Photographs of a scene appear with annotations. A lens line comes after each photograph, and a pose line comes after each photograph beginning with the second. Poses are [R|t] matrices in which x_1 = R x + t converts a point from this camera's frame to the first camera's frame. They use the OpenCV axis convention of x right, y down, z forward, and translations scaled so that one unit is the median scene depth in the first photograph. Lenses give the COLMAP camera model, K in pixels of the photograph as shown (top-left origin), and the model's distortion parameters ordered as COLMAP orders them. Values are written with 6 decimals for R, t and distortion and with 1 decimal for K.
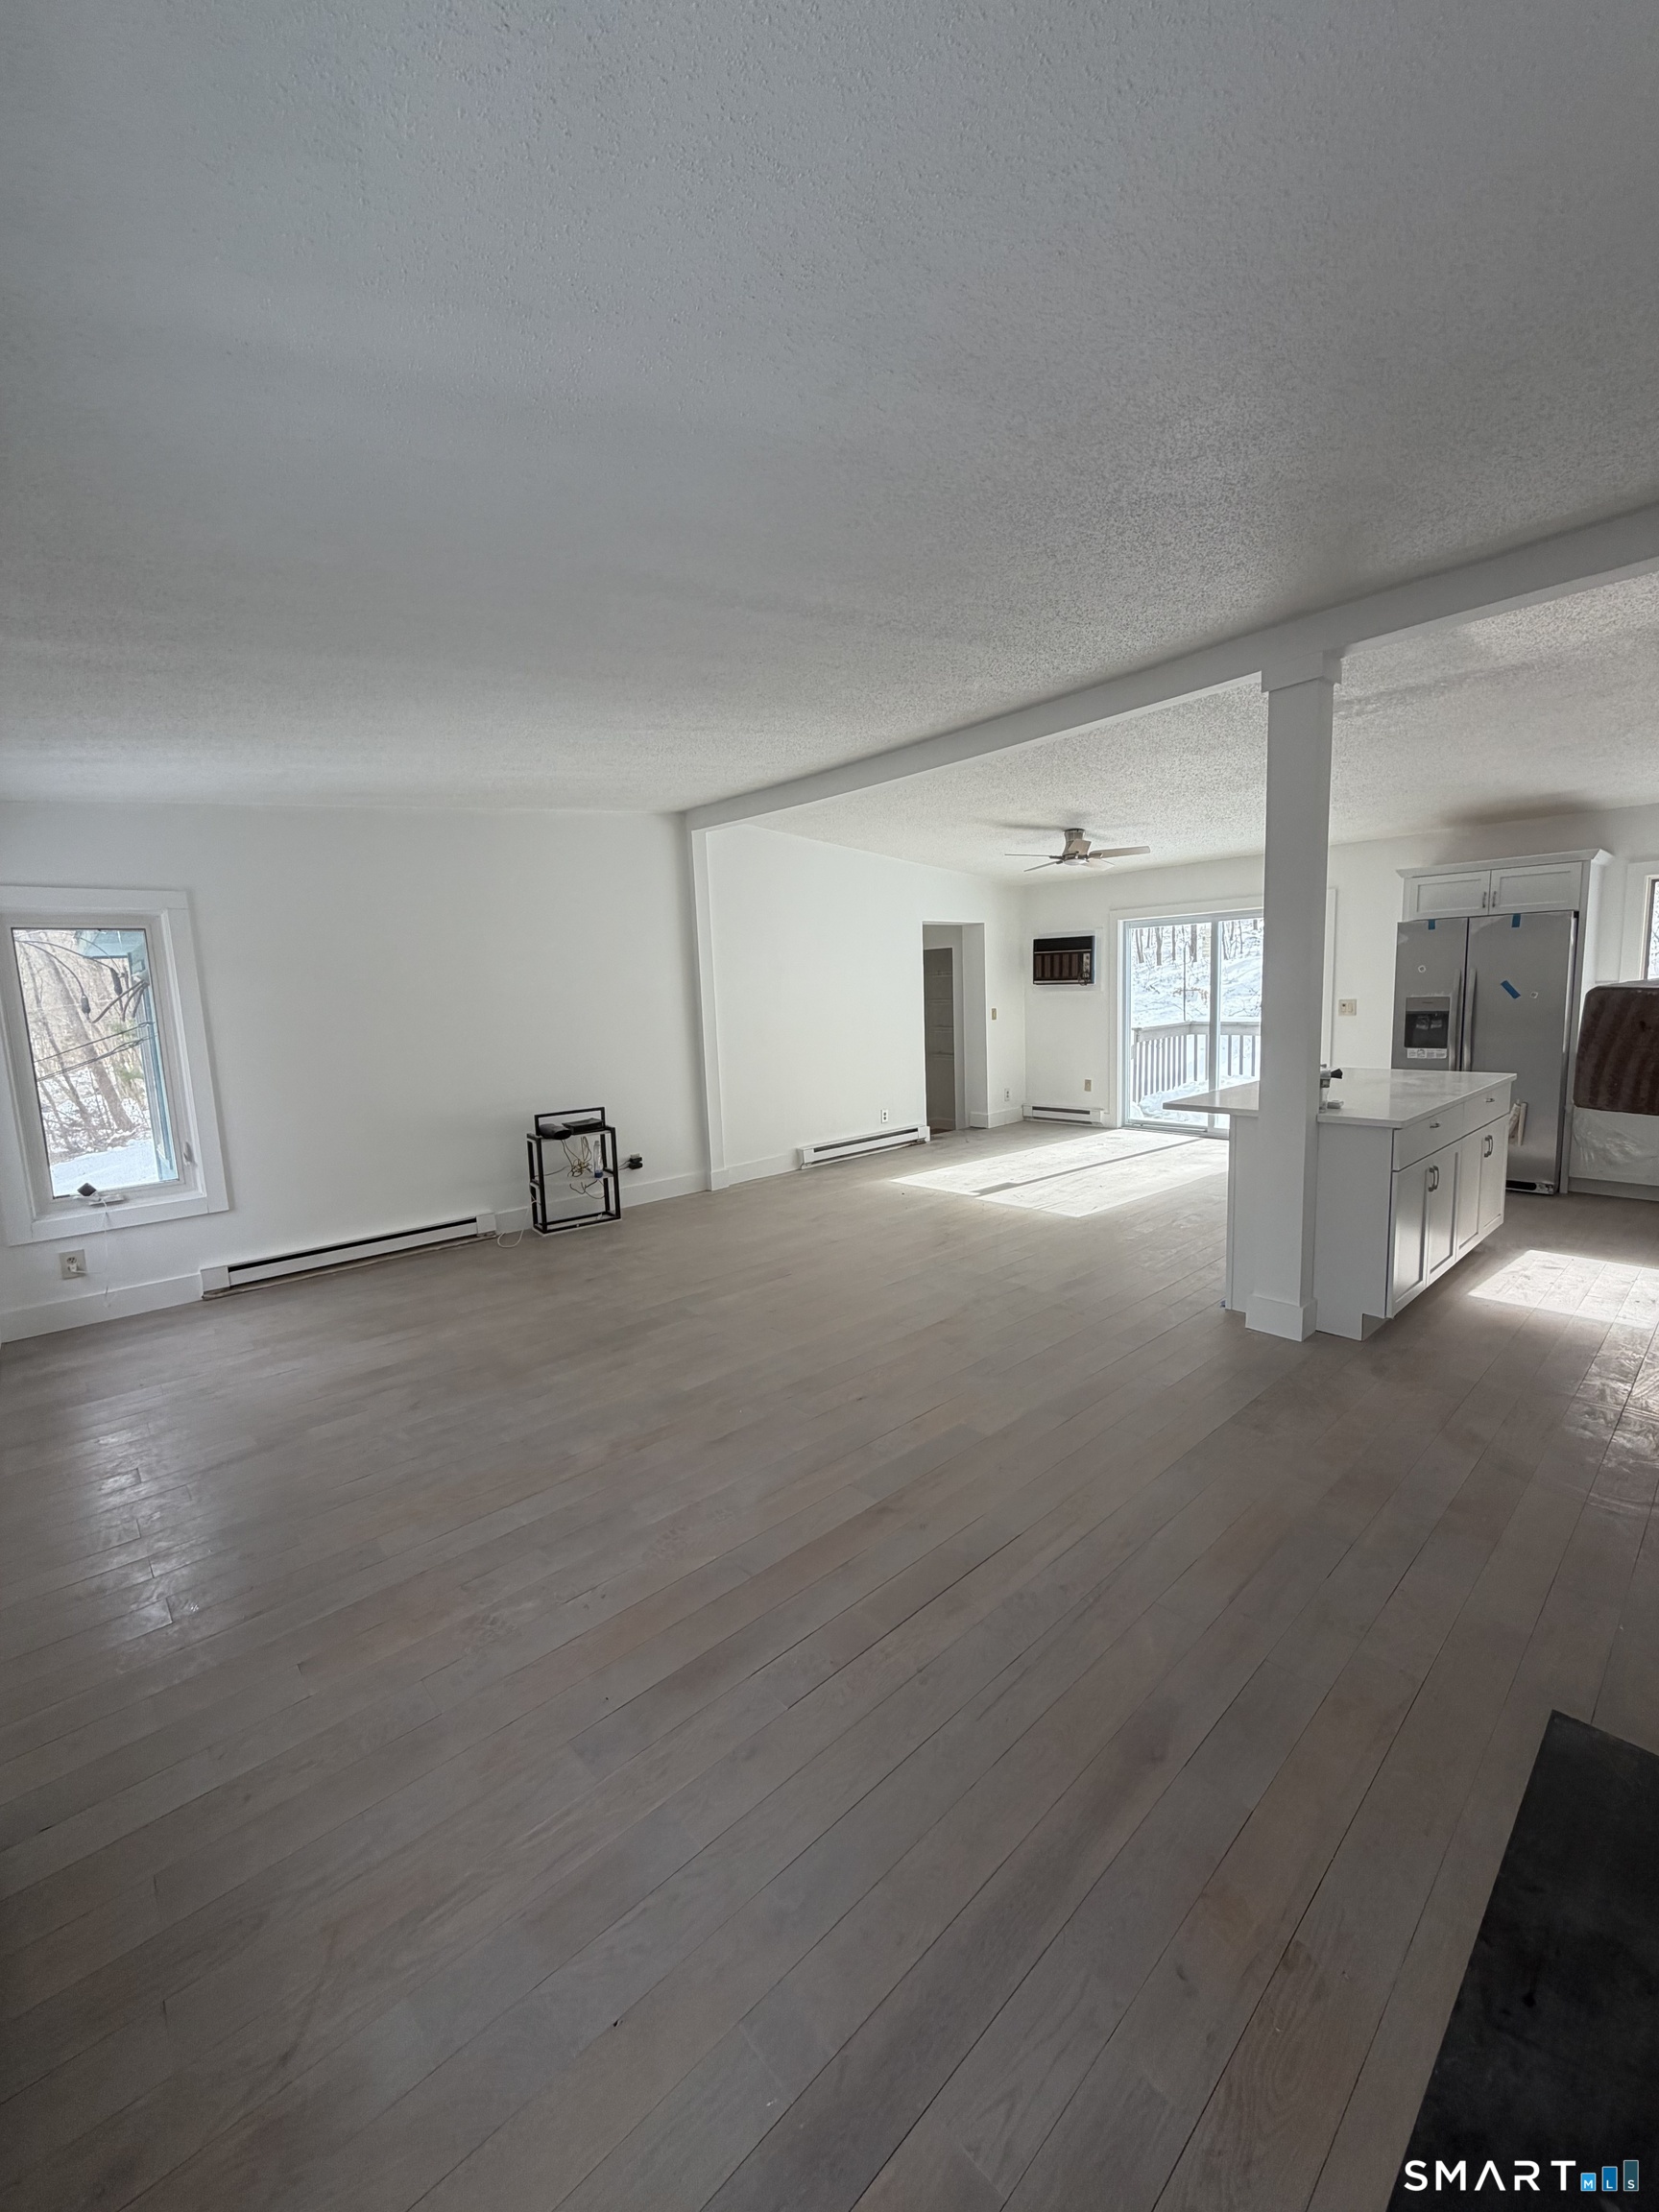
lens RADIAL K [[880.7, 0, 829.1], [0, 880.7, 1100.5], [0, 0, 1]] dist [-0.000080, -0.000321]
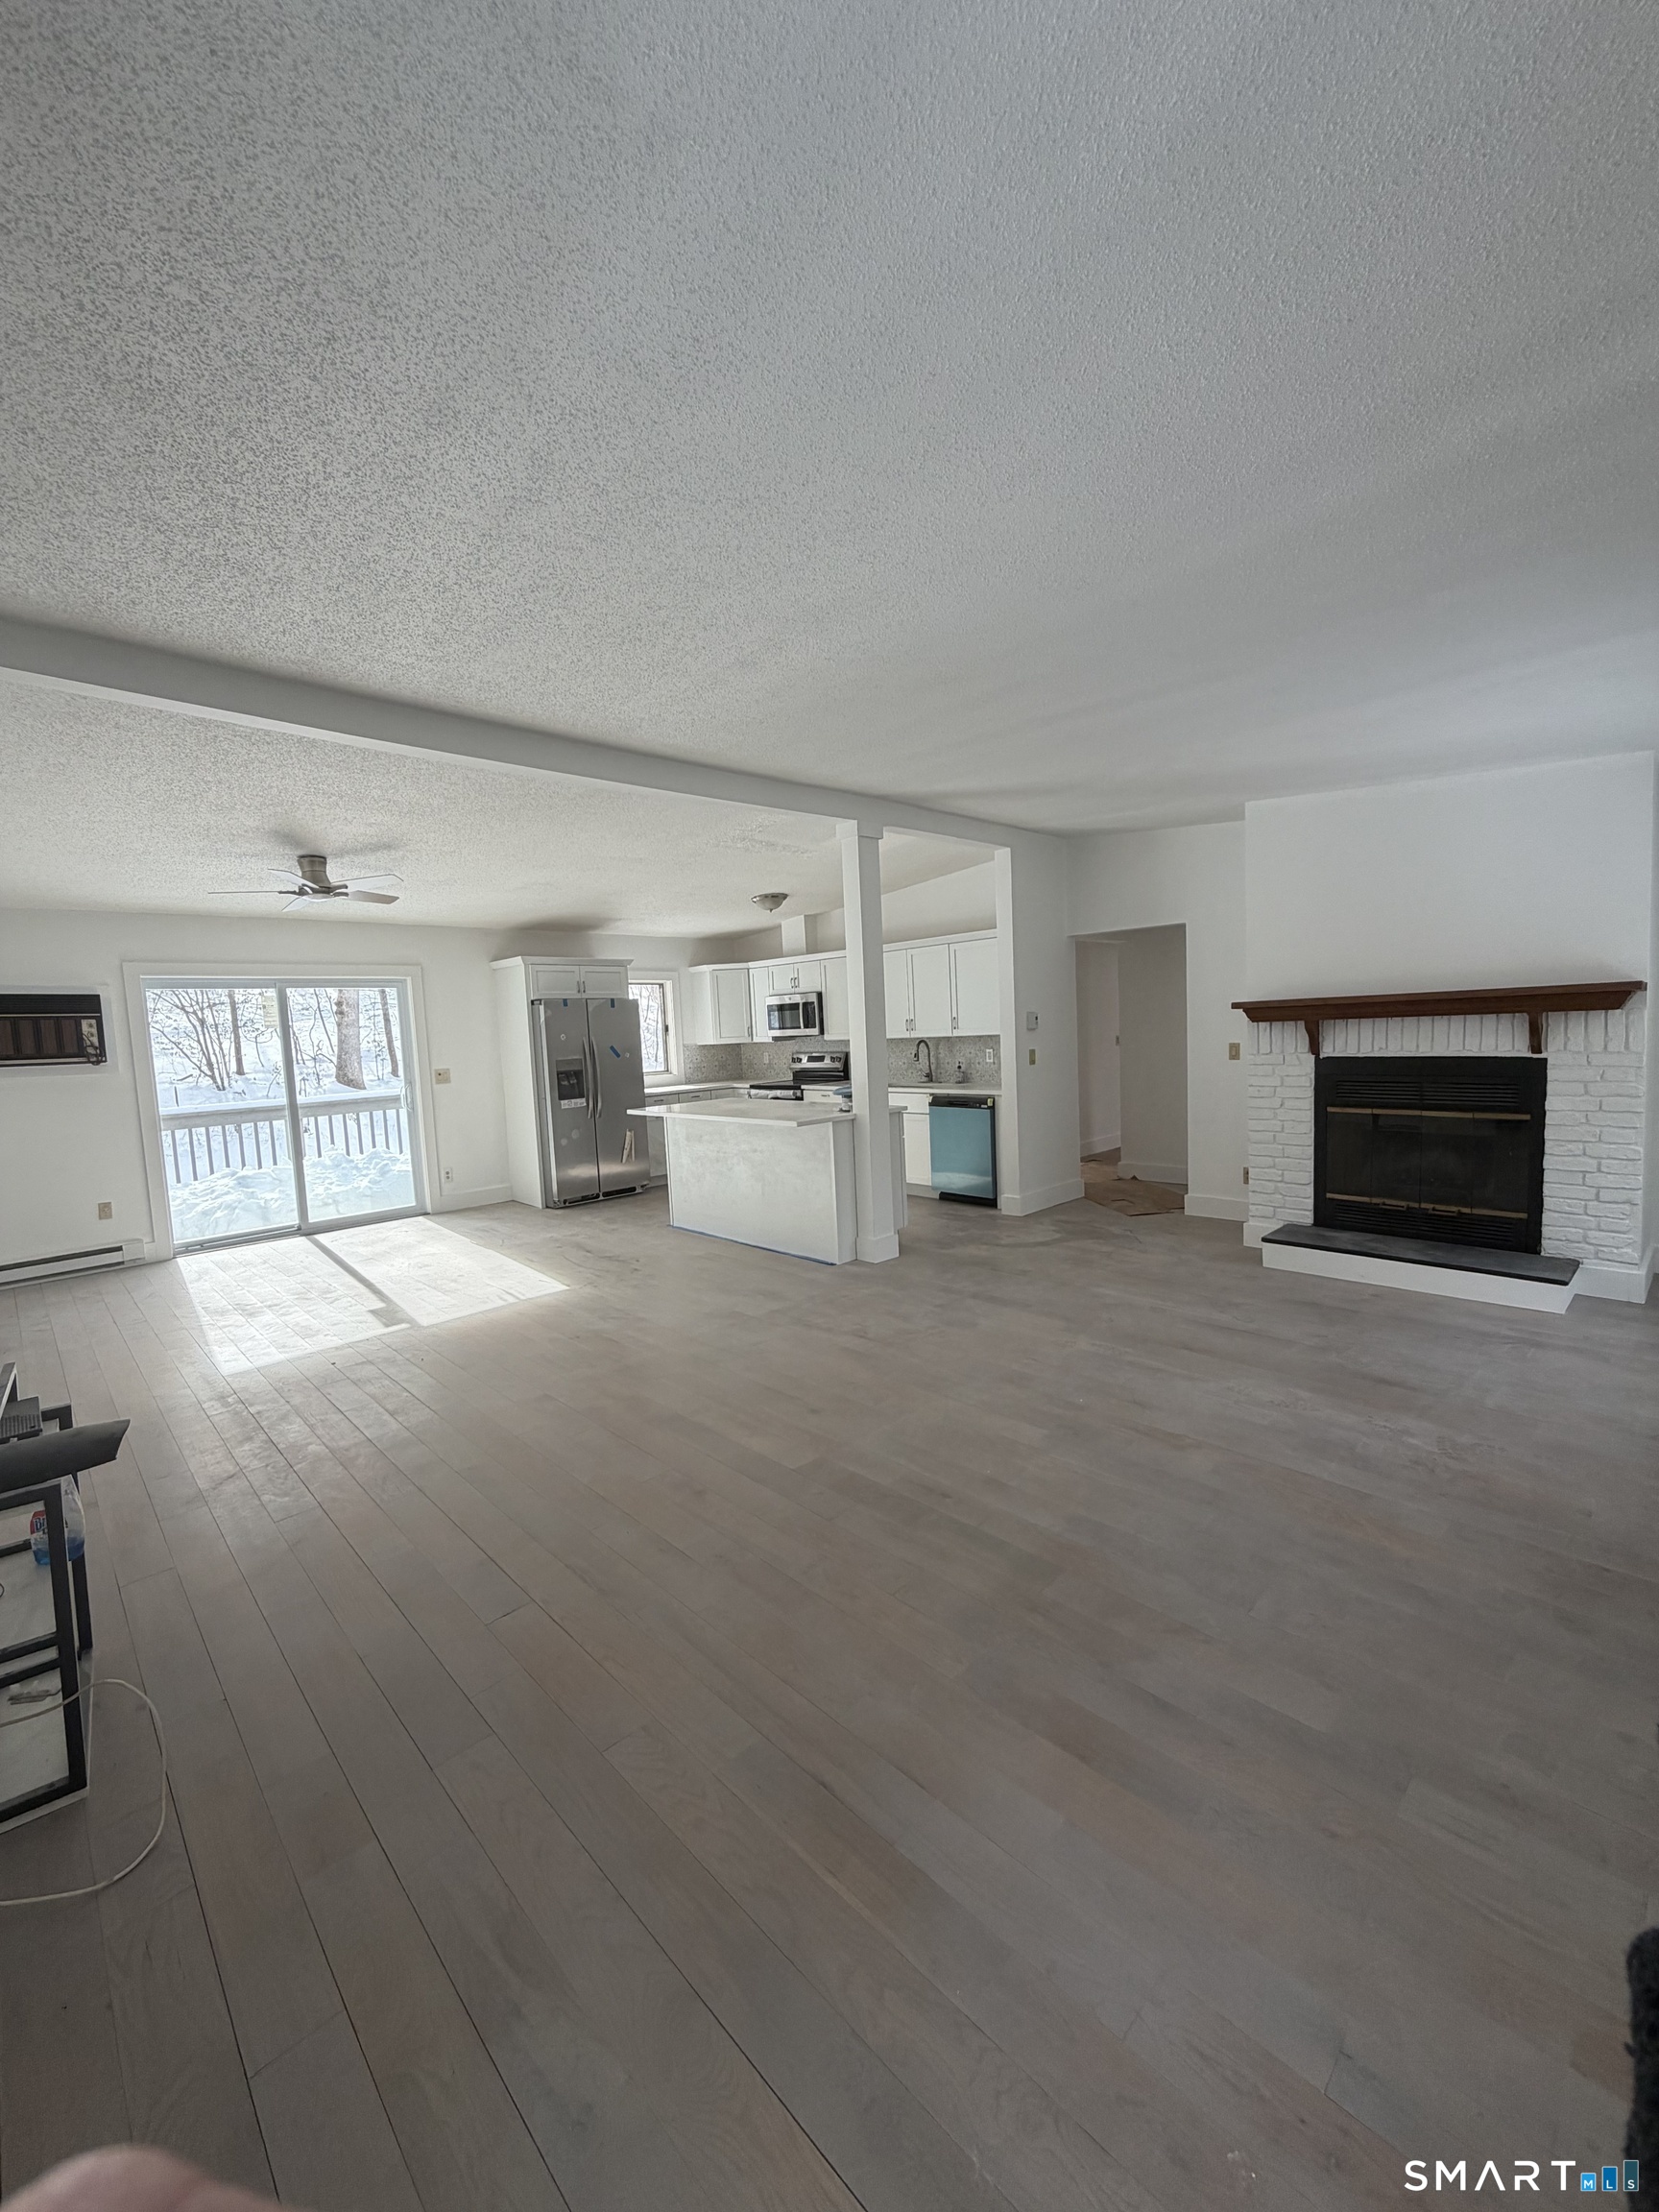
lens RADIAL K [[880.7, 0, 828.2], [0, 880.7, 1101.6], [0, 0, 1]] dist [-0.000080, -0.000321]
pose [[-0.025856, -0.045639, 0.998623, -0.616752], [0.174369, 0.983438, 0.049460, -0.056534], [-0.984341, 0.175407, -0.017470, 0.685345]]
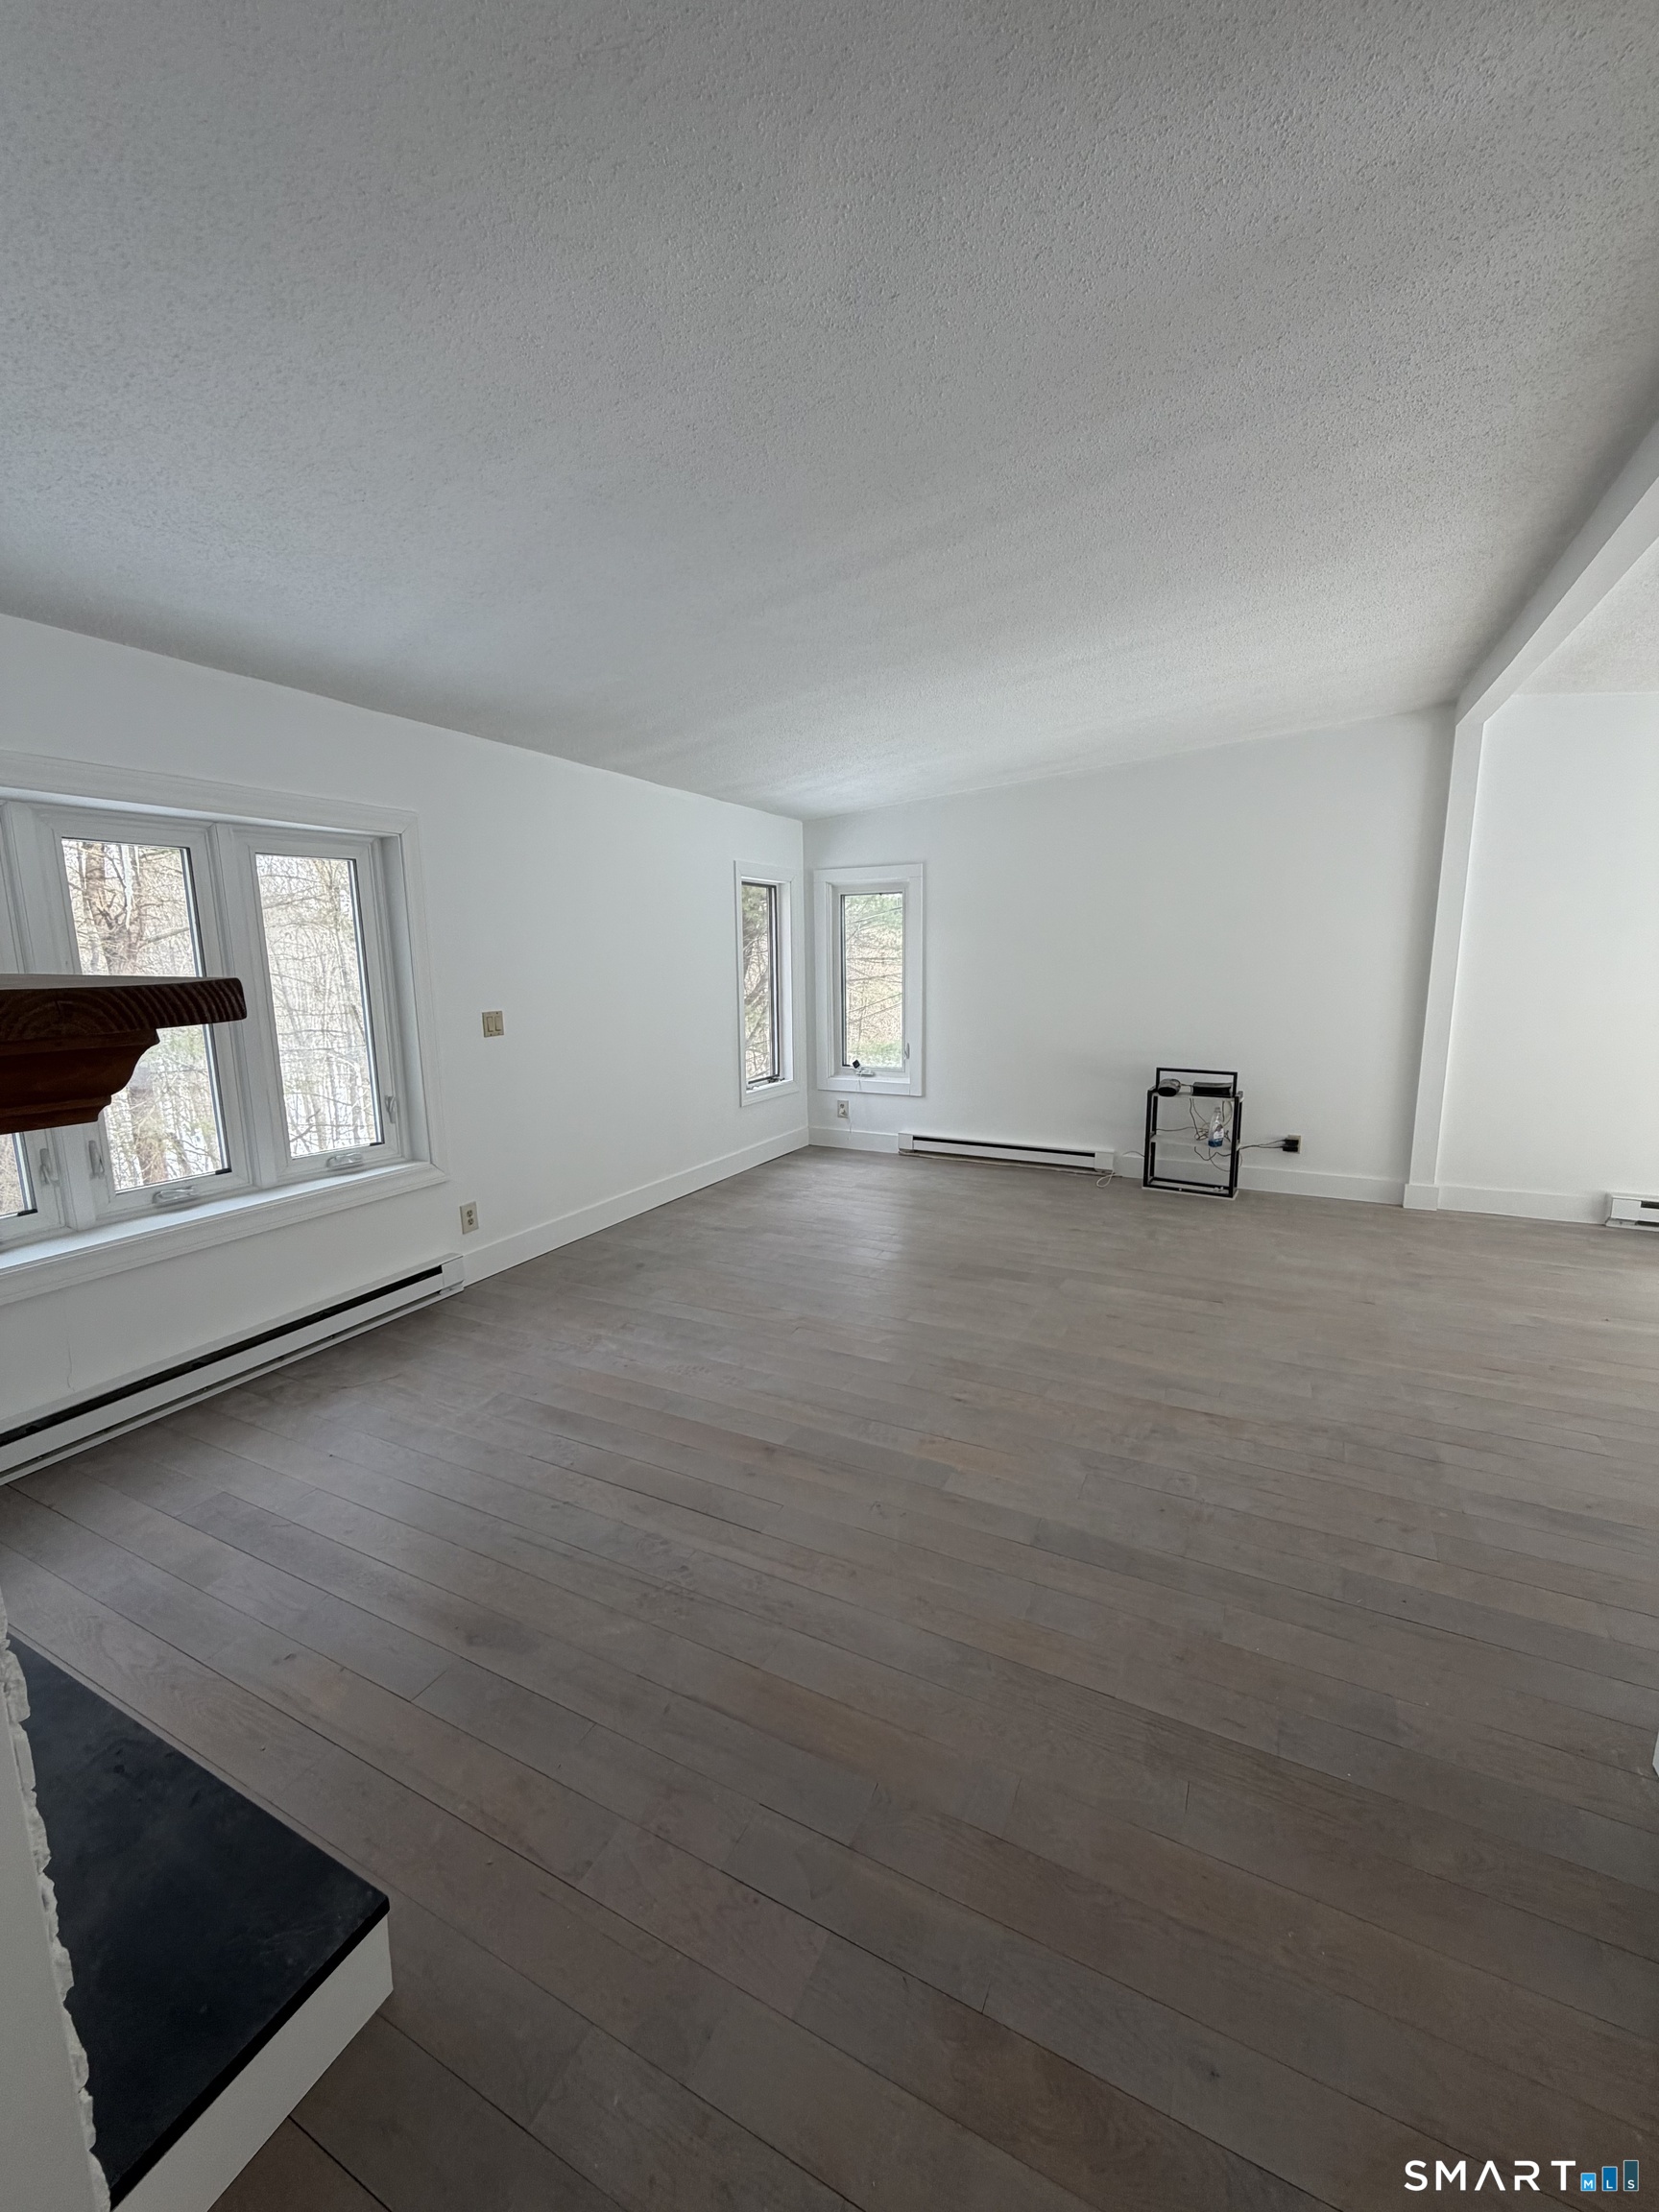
lens RADIAL K [[880.7, 0, 828.8], [0, 880.7, 1100.6], [0, 0, 1]] dist [-0.000080, -0.000321]
pose [[0.356821, 0.190873, -0.914465, 0.431762], [-0.123450, 0.979953, 0.156373, -0.054406], [0.925980, 0.057094, 0.373231, 0.284782]]
